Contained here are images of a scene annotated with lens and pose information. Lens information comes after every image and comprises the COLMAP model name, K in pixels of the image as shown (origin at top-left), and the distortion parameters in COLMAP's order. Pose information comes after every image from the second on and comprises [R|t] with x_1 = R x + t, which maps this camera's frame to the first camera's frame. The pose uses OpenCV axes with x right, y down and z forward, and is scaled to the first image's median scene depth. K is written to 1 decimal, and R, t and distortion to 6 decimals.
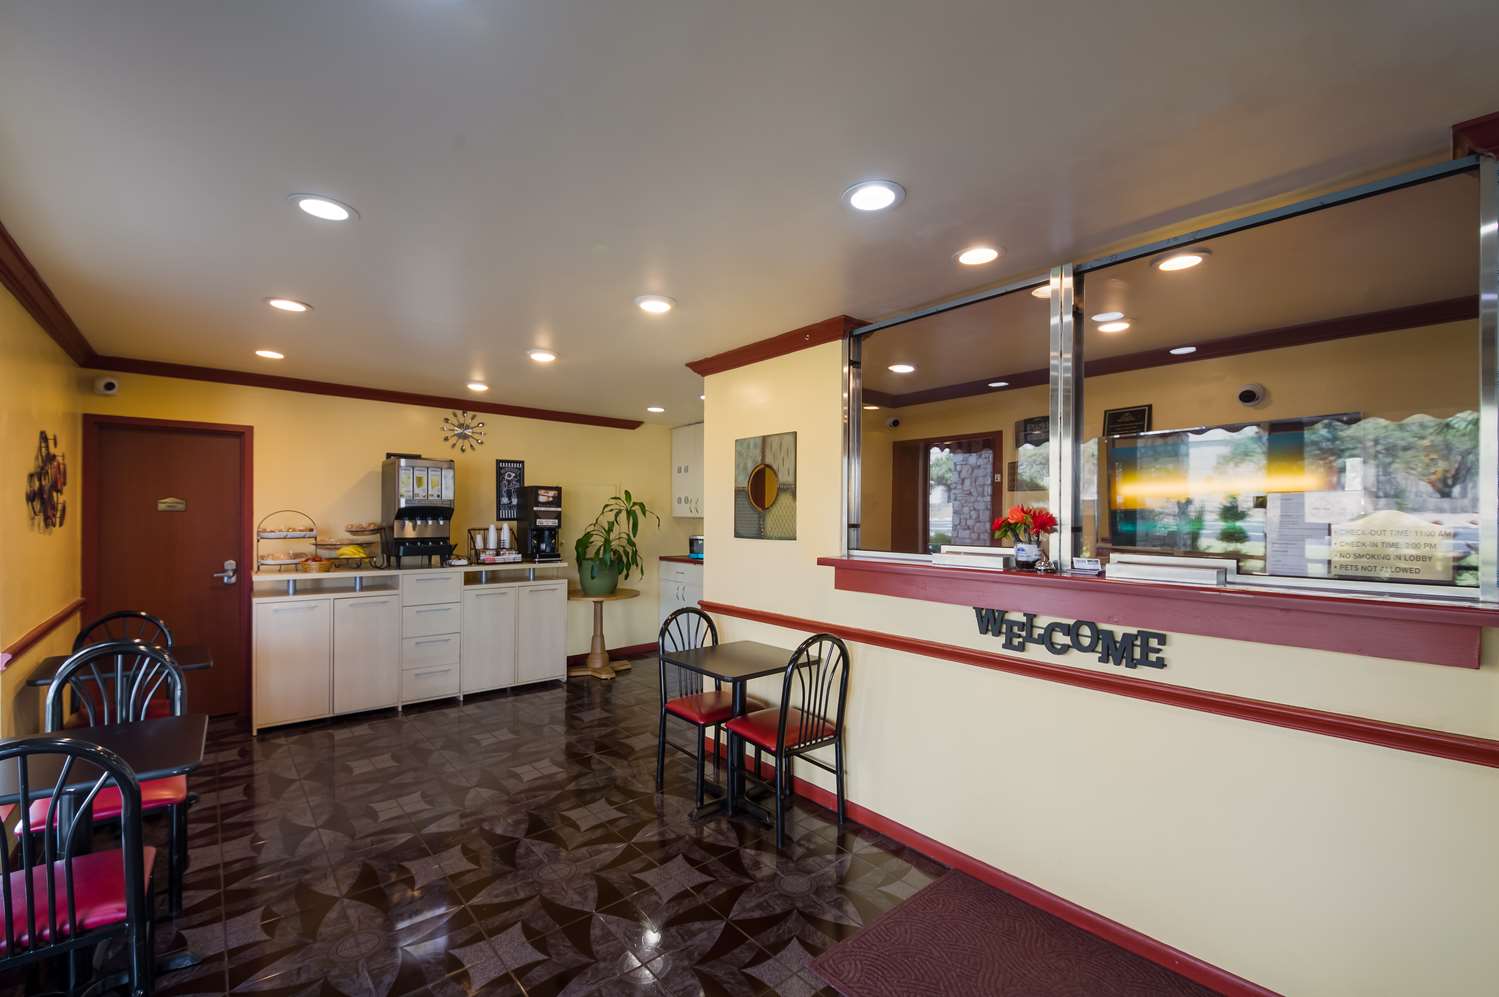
lens RADIAL K [[608.8, 0, 740.5], [0, 608.8, 510.1], [0, 0, 1]] dist [0.000448, -0.002278]
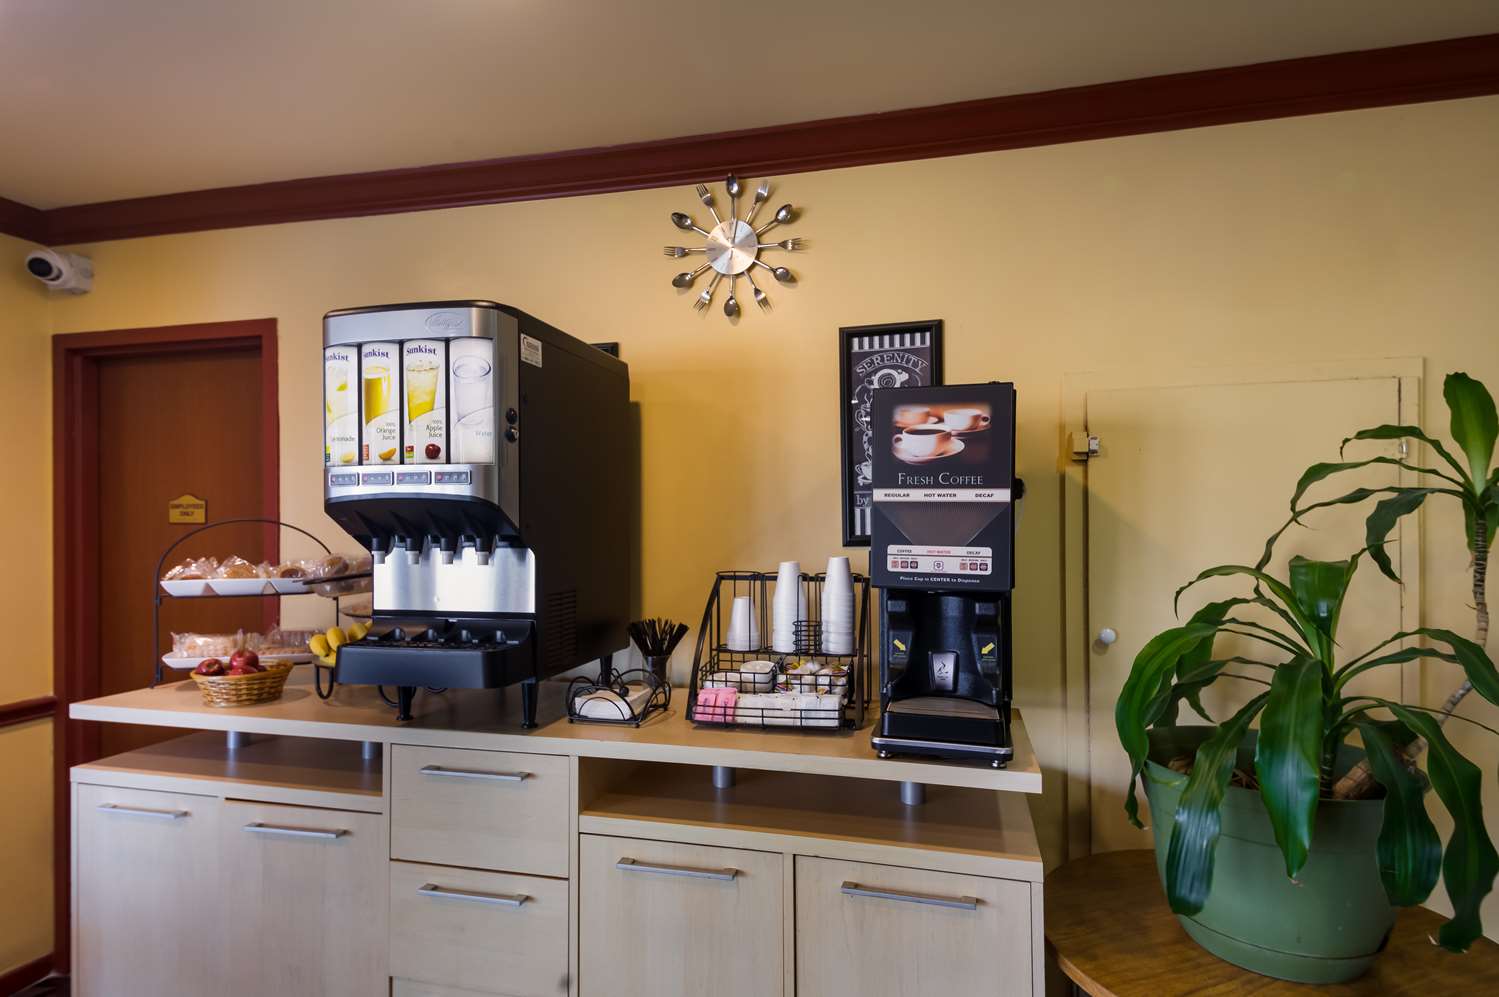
lens RADIAL K [[791.5, 0, 748.6], [0, 791.5, 514.0], [0, 0, 1]] dist [0.016879, 0.002665]
pose [[0.590008, -0.015367, -0.807251, -0.161109], [0.015859, 0.999847, -0.007442, 0.006543], [0.807241, -0.008411, 0.590162, 0.924309]]
